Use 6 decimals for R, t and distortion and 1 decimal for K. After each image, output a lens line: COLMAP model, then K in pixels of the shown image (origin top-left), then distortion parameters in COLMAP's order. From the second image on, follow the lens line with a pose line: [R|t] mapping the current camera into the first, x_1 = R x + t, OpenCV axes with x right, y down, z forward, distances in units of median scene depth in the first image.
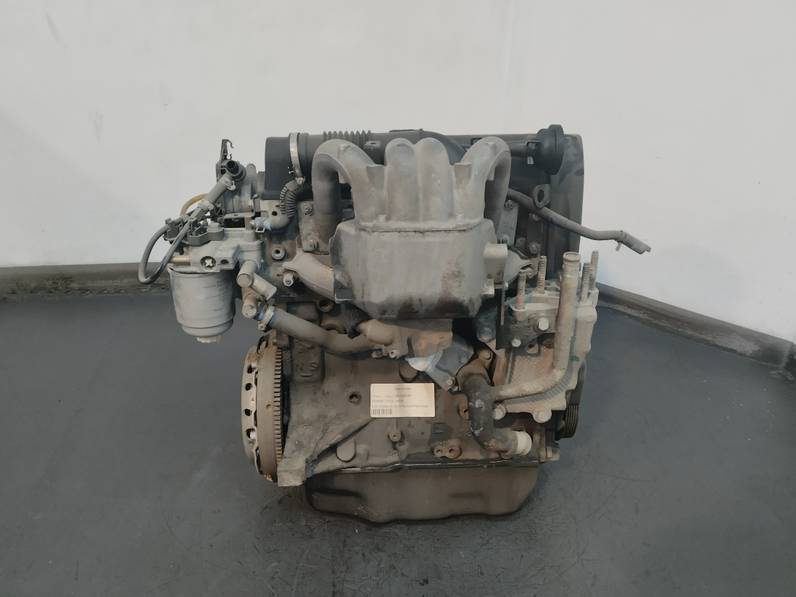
lens RADIAL K [[649.6, 0, 398.0], [0, 649.6, 298.5], [0, 0, 1]] dist [0.074596, -0.109307]
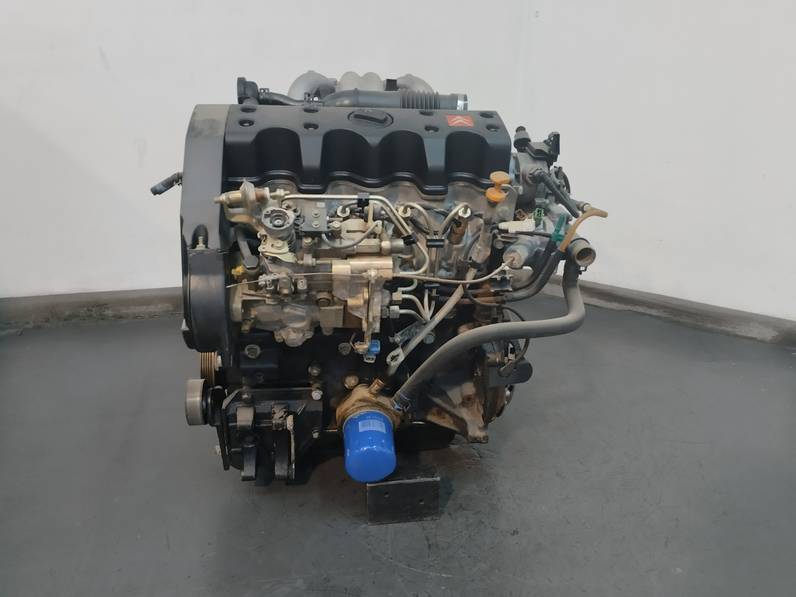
lens RADIAL K [[651.5, 0, 398.0], [0, 651.5, 298.5], [0, 0, 1]] dist [0.030302, -0.003499]
pose [[0.997706, -0.040442, 0.054295, -0.118418], [0.047121, 0.990657, -0.127981, 0.127360], [-0.048611, 0.130246, 0.990289, -0.028411]]
